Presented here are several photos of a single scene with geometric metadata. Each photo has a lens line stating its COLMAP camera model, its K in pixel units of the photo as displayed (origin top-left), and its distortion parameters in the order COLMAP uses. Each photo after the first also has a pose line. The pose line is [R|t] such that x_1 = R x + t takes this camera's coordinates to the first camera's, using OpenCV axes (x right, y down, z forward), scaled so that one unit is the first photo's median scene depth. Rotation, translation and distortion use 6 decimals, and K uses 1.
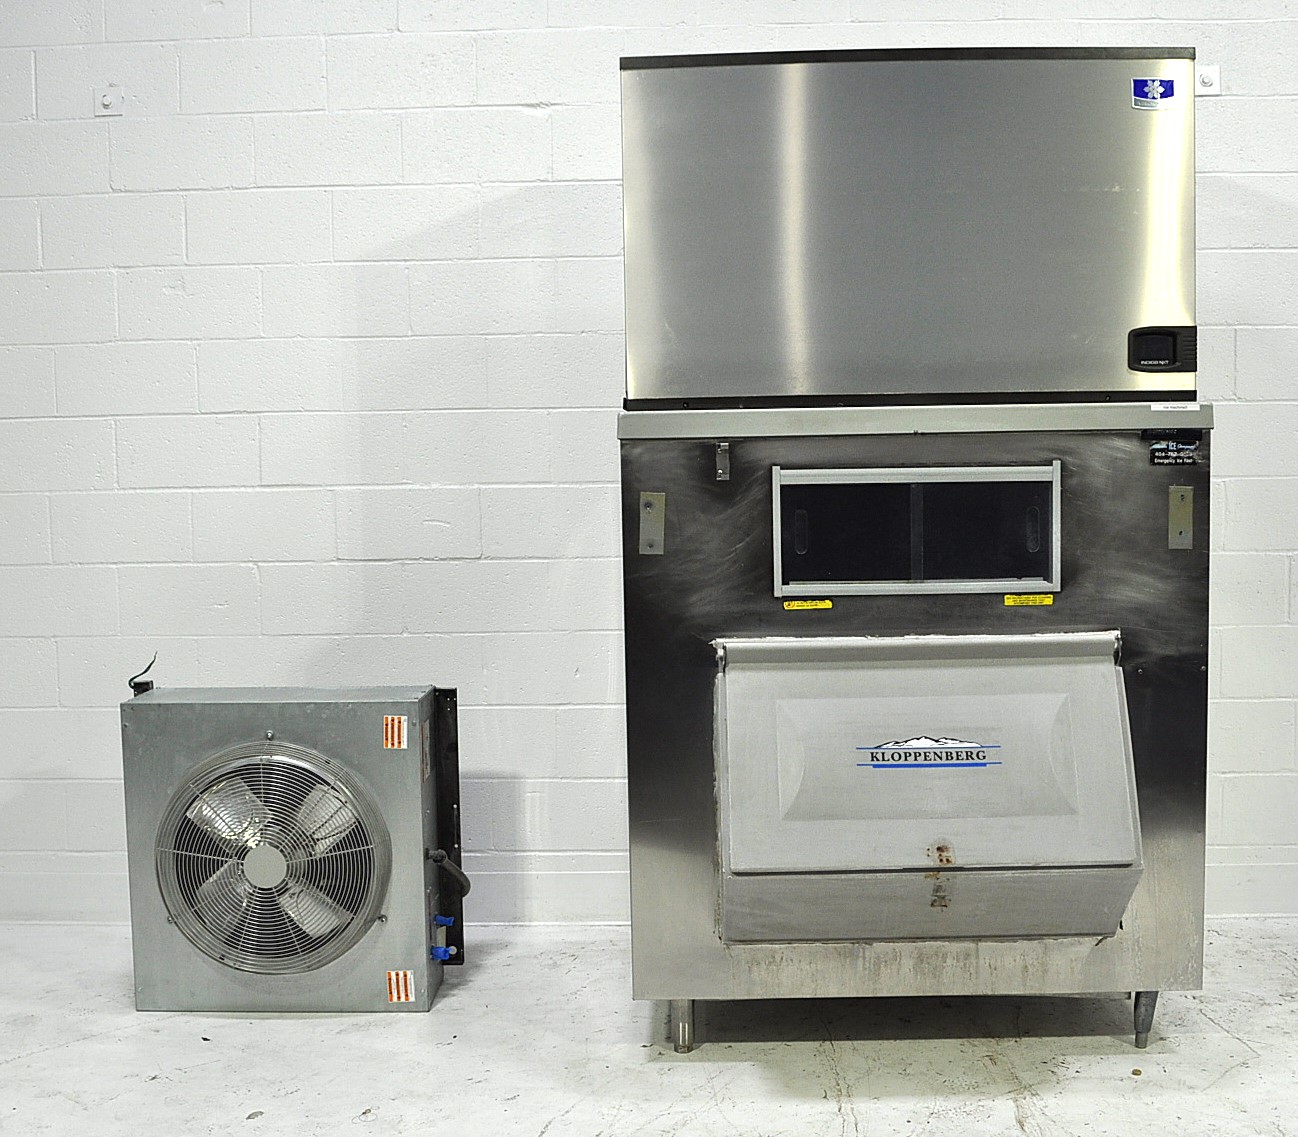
lens RADIAL K [[1641.1, 0, 649.3], [0, 1641.1, 581.7], [0, 0, 1]] dist [-0.024553, 0.000000]
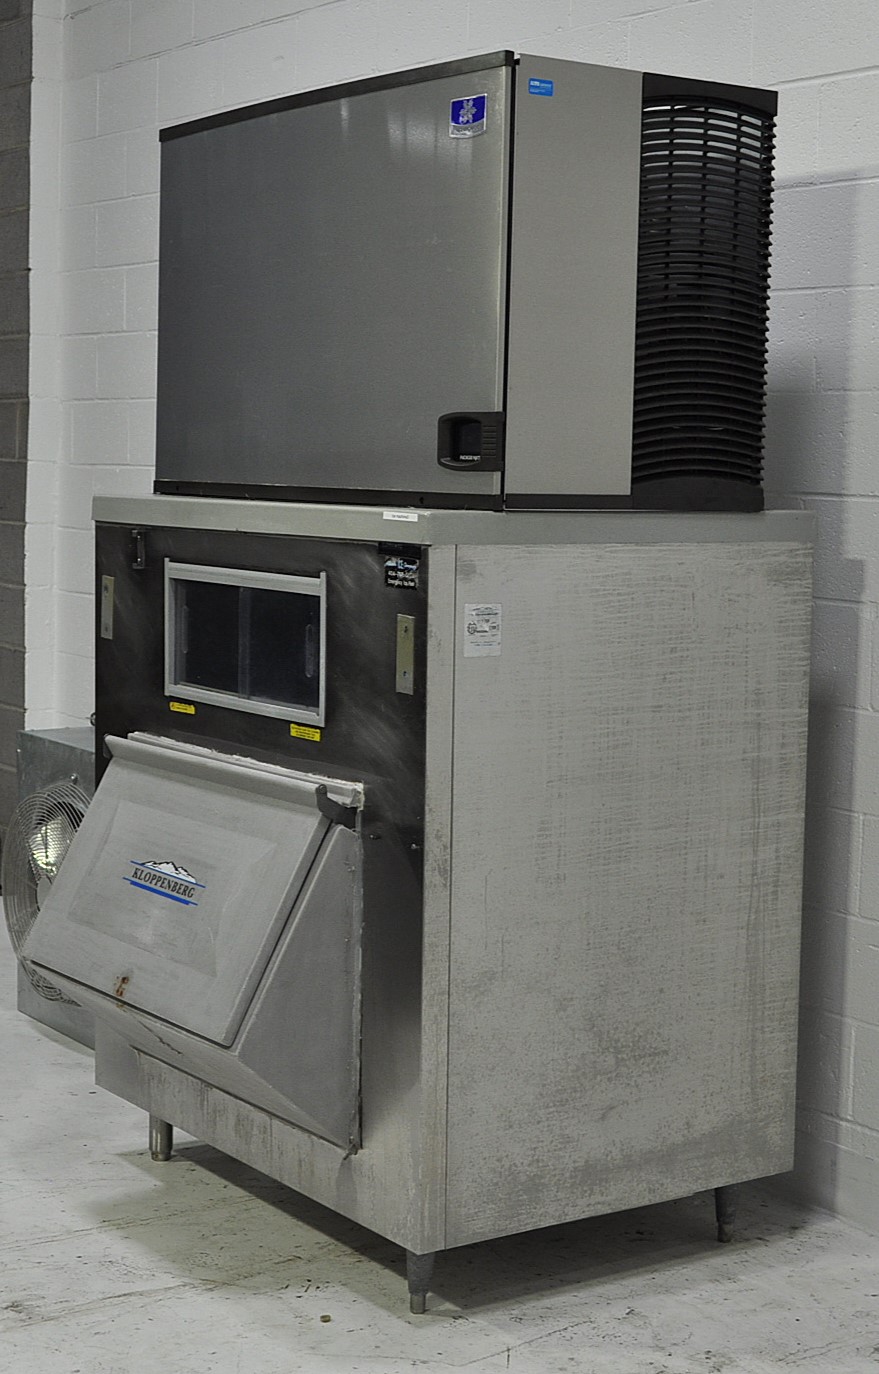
lens RADIAL K [[2230.8, 0, 439.8], [0, 2230.8, 675.5], [0, 0, 1]] dist [0.025227, 0.000000]
pose [[0.583871, 0.106437, -0.804839, 1.205290], [-0.095956, 0.993467, 0.061772, -0.097076], [0.806156, 0.041162, 0.590270, 0.366773]]
